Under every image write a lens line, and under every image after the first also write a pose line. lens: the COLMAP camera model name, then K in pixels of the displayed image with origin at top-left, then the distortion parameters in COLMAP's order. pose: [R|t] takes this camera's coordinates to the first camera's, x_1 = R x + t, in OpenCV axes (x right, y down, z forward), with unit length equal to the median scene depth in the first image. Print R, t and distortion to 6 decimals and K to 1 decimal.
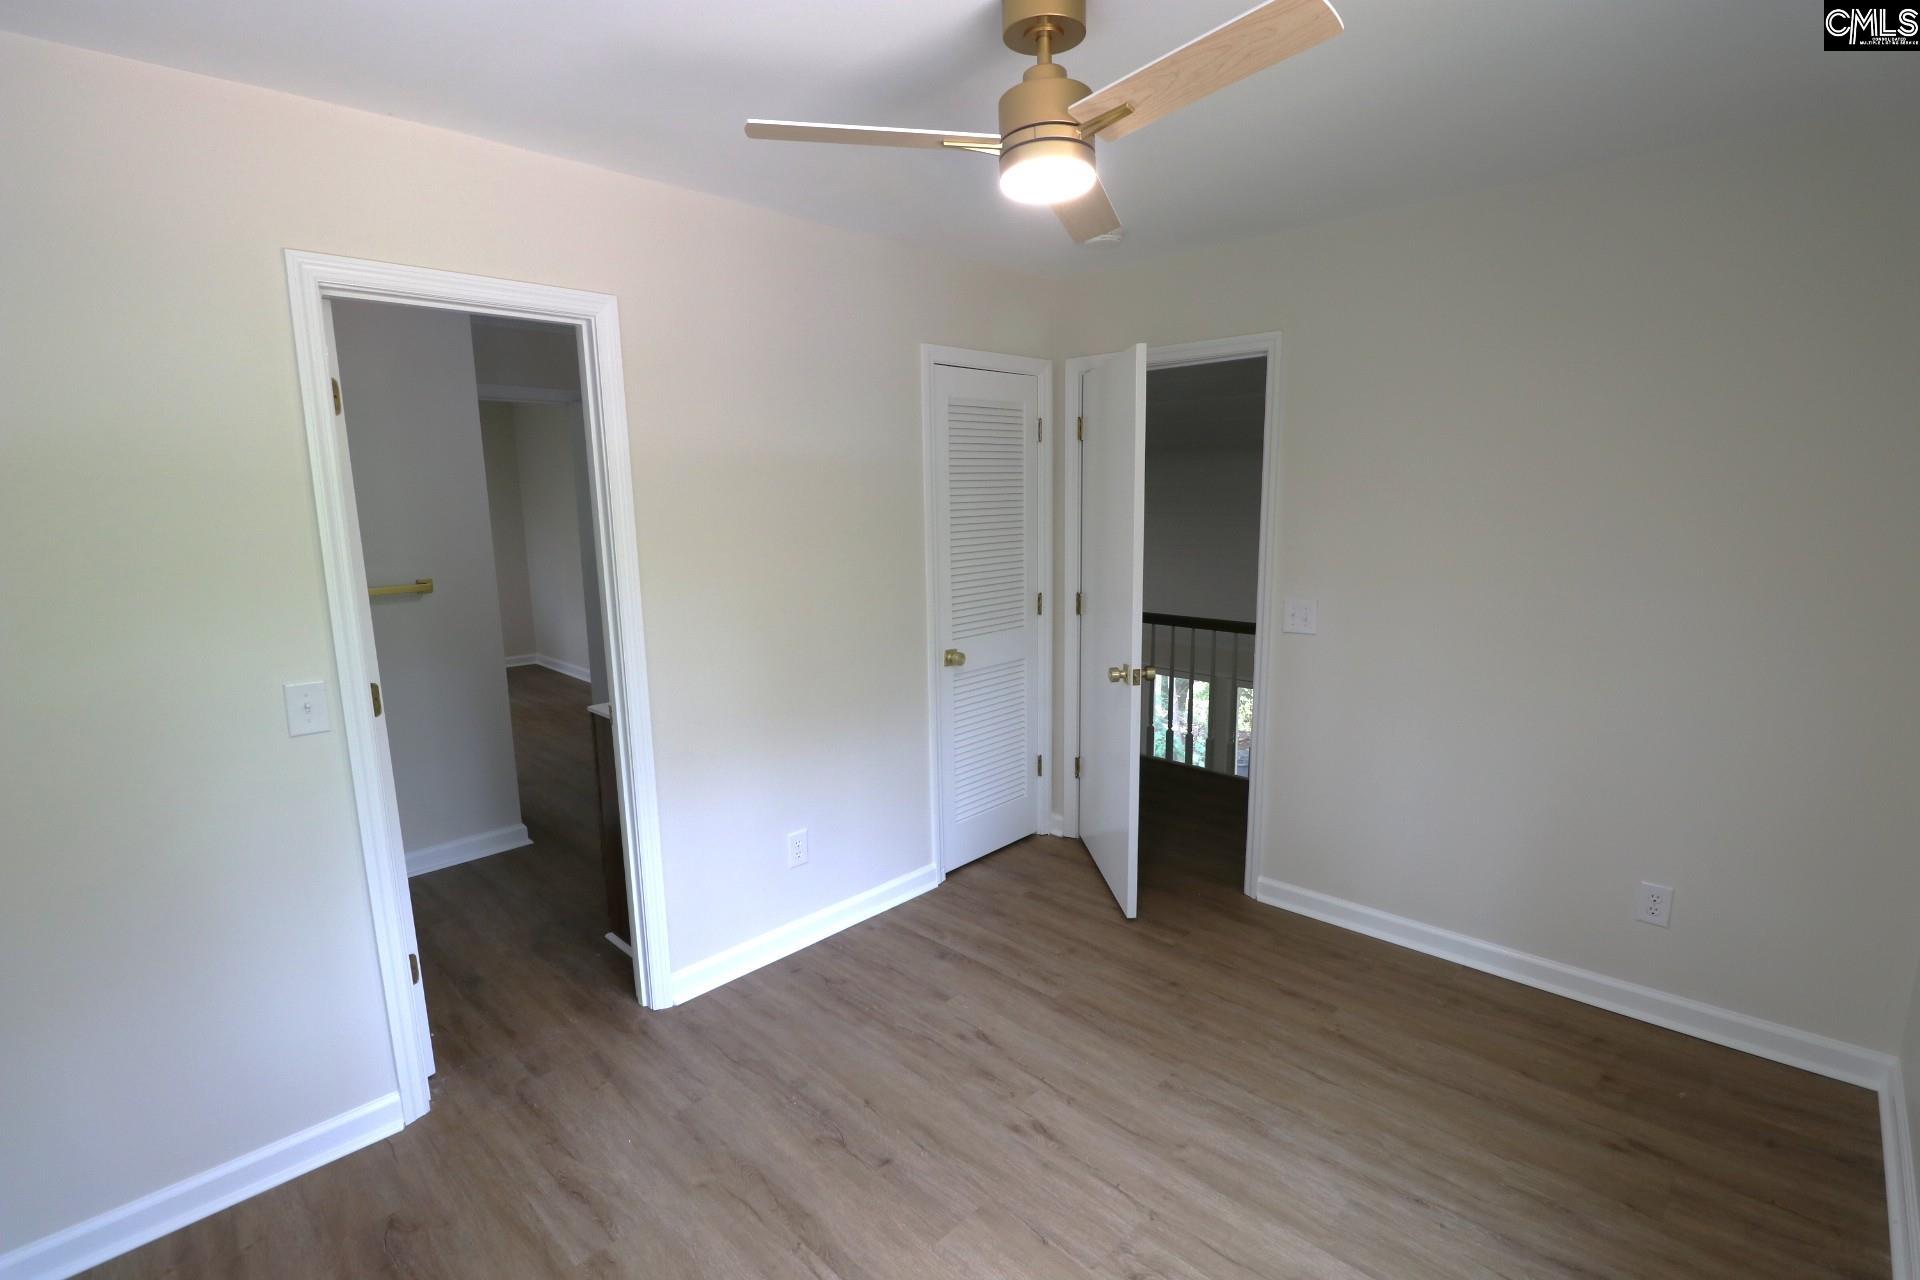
lens RADIAL K [[886.0, 0, 962.1], [0, 886.0, 648.6], [0, 0, 1]] dist [-0.006555, -0.009913]
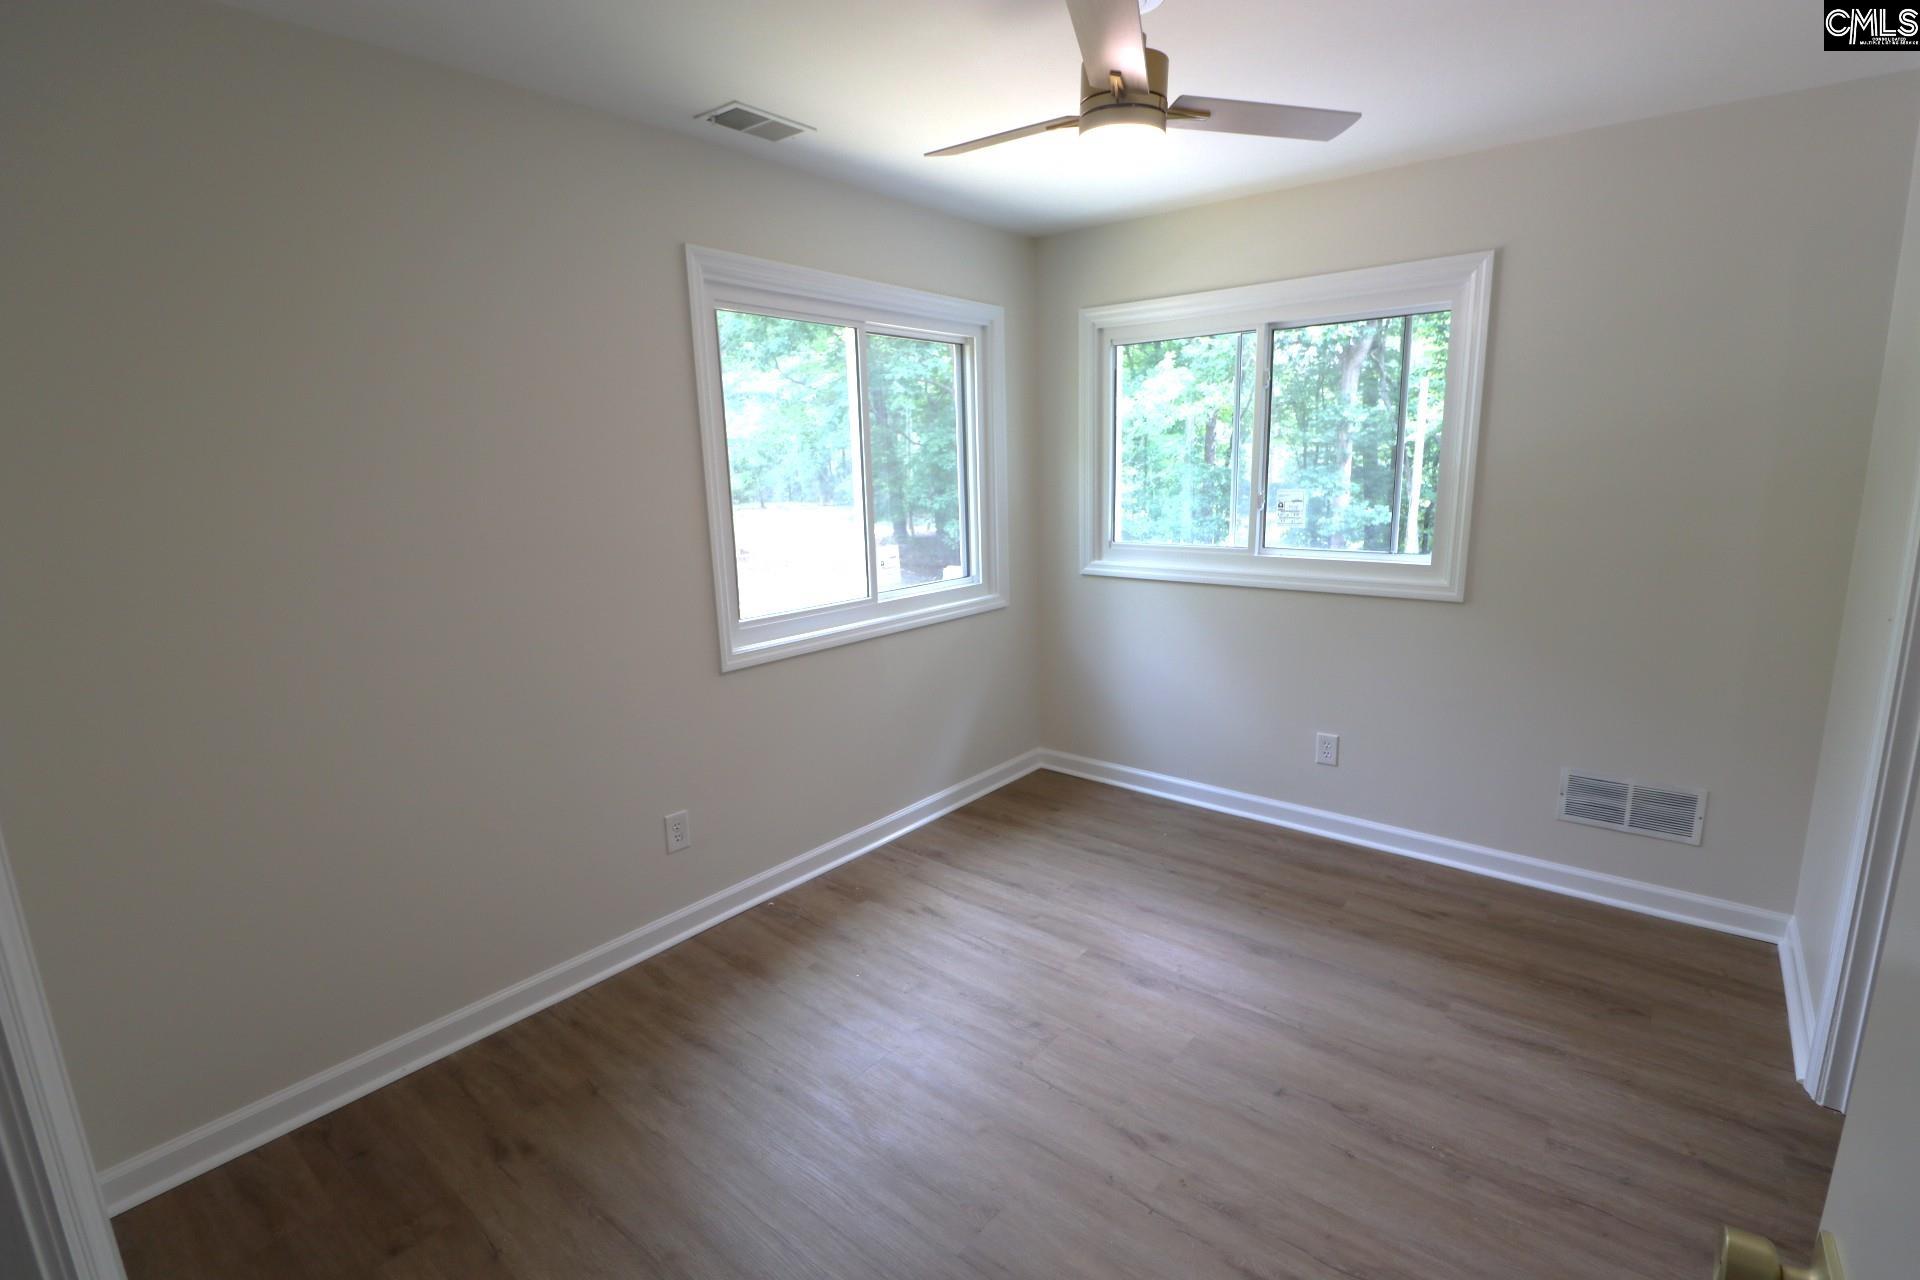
lens RADIAL K [[886.0, 0, 956.0], [0, 886.0, 637.3], [0, 0, 1]] dist [-0.006555, -0.009913]
pose [[-0.996158, 0.054444, -0.068597, 0.292972], [0.025702, 0.930533, 0.365305, -0.252964], [0.083720, 0.362139, -0.928357, 1.566924]]
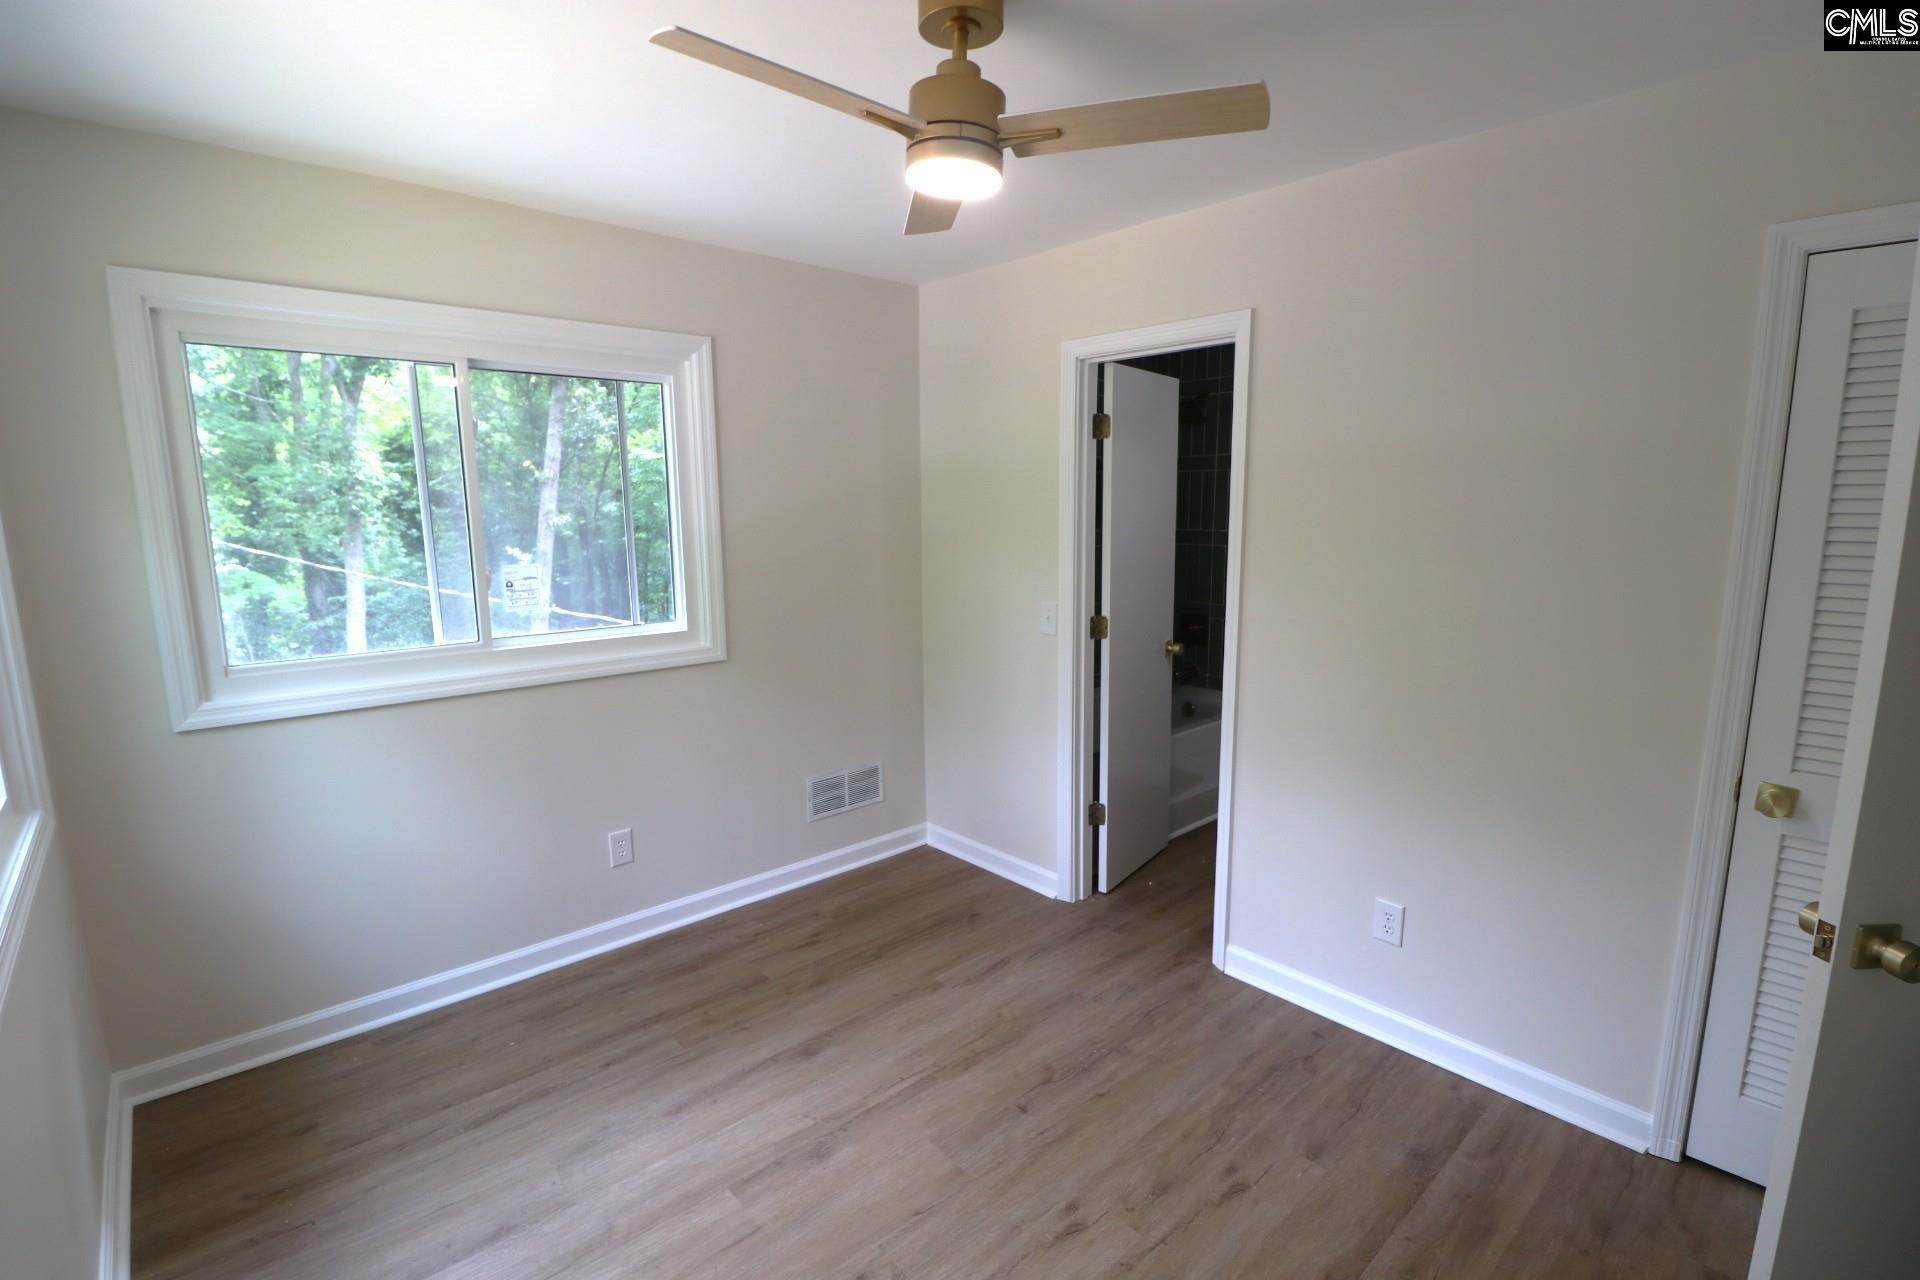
lens RADIAL K [[886.0, 0, 959.6], [0, 886.0, 641.1], [0, 0, 1]] dist [-0.006555, -0.009913]
pose [[-0.067348, 0.172840, -0.982645, 0.812845], [-0.169850, 0.968519, 0.181997, -0.148279], [0.983166, 0.179159, -0.035871, 0.785506]]
